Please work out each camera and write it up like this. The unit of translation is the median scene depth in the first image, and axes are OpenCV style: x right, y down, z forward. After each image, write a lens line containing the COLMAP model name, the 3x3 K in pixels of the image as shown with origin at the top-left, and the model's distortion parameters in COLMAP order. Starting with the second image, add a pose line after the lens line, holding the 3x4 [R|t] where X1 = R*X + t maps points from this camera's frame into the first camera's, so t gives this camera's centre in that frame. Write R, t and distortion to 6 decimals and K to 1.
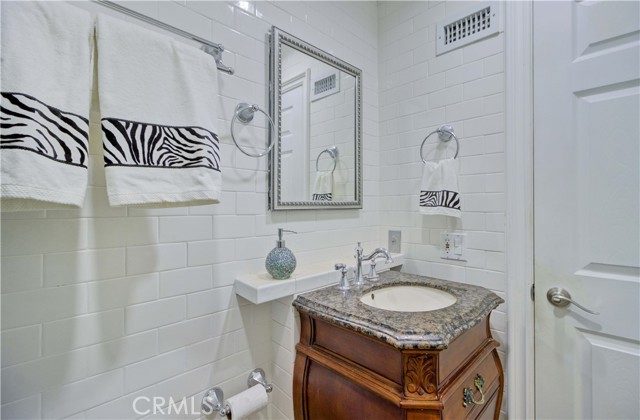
lens RADIAL K [[295.4, 0, 324.7], [0, 295.4, 207.7], [0, 0, 1]] dist [-0.000718, 0.003613]
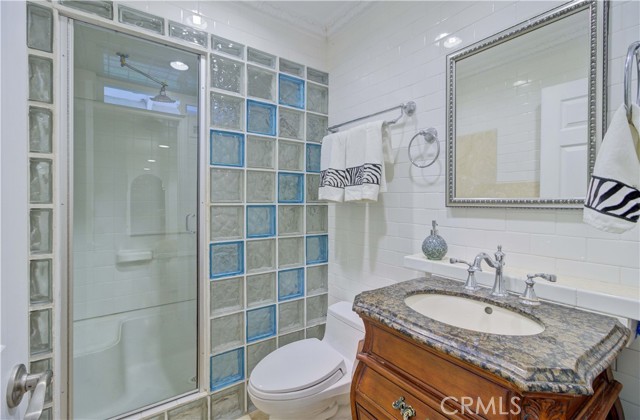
lens RADIAL K [[295.4, 0, 323.1], [0, 295.4, 205.2], [0, 0, 1]] dist [-0.000718, 0.003613]
pose [[-0.144223, 0.015236, -0.989428, 1.403752], [-0.015532, 0.999723, 0.017658, -0.013038], [0.989423, 0.017914, -0.143946, 0.851966]]
